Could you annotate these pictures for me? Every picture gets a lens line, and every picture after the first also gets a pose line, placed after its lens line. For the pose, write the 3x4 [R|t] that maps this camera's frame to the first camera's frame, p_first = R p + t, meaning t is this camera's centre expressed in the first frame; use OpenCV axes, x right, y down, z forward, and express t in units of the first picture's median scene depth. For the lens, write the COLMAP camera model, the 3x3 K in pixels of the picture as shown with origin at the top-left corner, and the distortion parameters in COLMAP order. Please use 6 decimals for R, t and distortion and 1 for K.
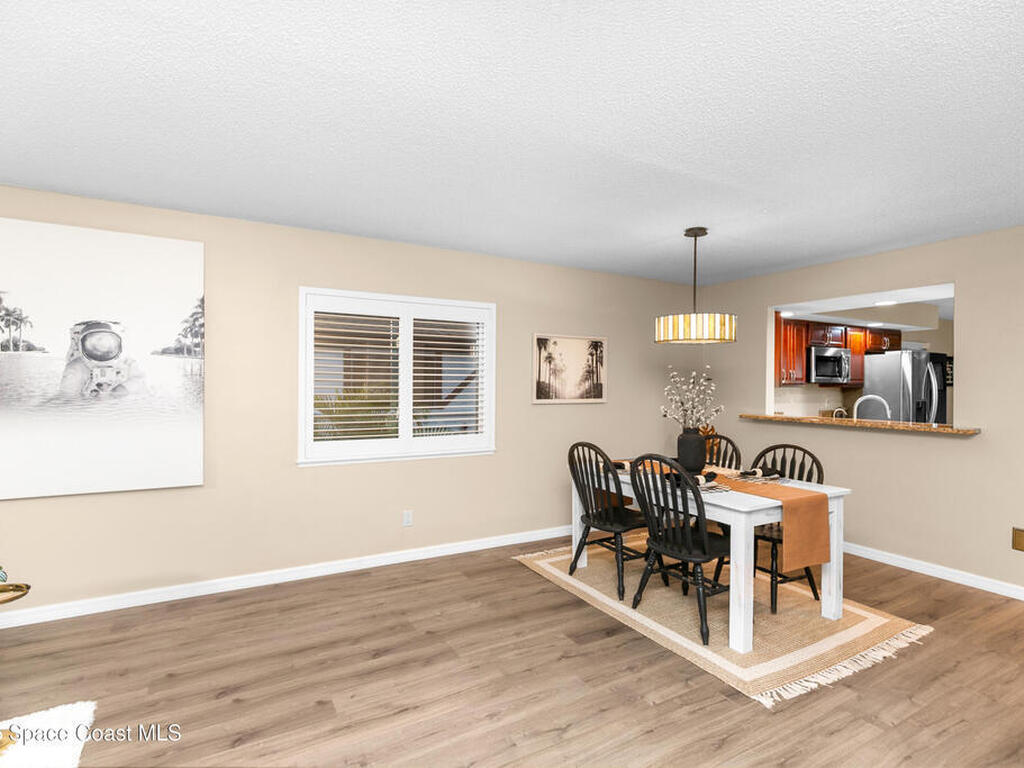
lens RADIAL K [[515.4, 0, 506.0], [0, 515.4, 386.2], [0, 0, 1]] dist [0.004464, 0.000716]
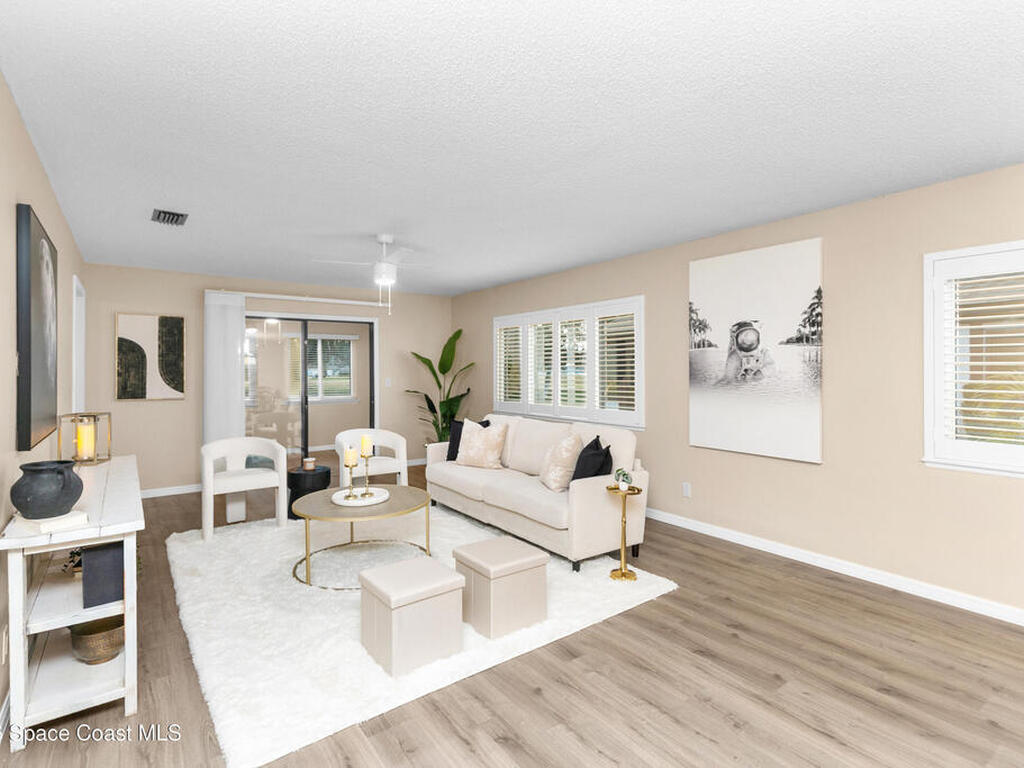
lens RADIAL K [[527.7, 0, 509.9], [0, 527.7, 371.0], [0, 0, 1]] dist [0.016496, -0.000129]
pose [[0.122551, -0.004833, -0.992451, 0.463324], [-0.001255, 0.999987, -0.005025, 0.006615], [0.992461, 0.001862, 0.122543, 0.247867]]
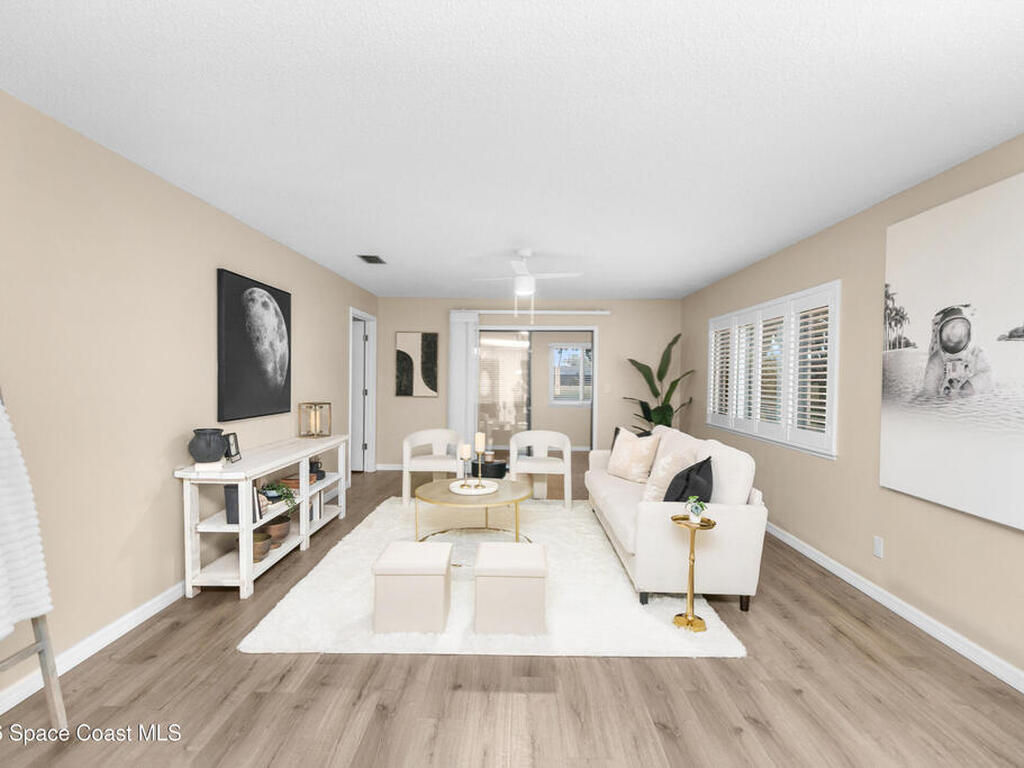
lens RADIAL K [[525.0, 0, 506.7], [0, 525.0, 388.5], [0, 0, 1]] dist [0.011503, -0.000544]
pose [[-0.505178, 0.008835, -0.862970, 0.343330], [-0.017496, 0.999637, 0.020476, 0.004373], [0.862838, 0.025442, -0.504840, 0.809732]]
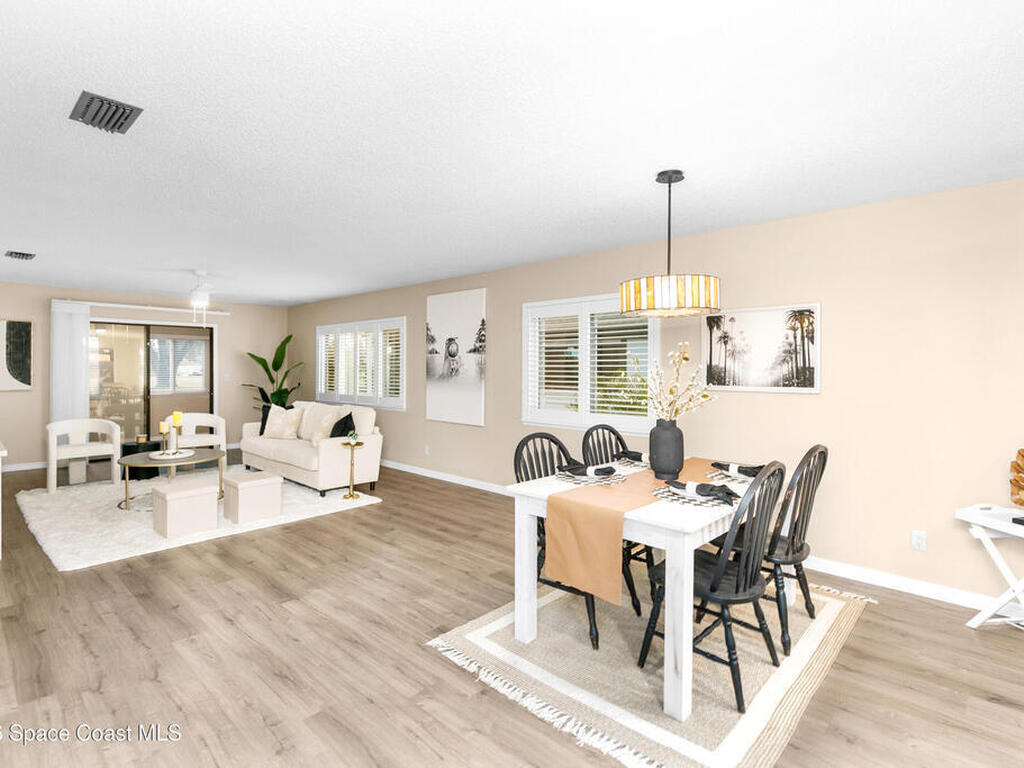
lens RADIAL K [[527.7, 0, 509.9], [0, 527.7, 371.0], [0, 0, 1]] dist [0.016496, -0.000129]
pose [[0.299637, -0.000225, -0.954053, 1.247279], [-0.006406, 0.999977, -0.002248, 0.007548], [0.954032, 0.006786, 0.299628, 0.599252]]
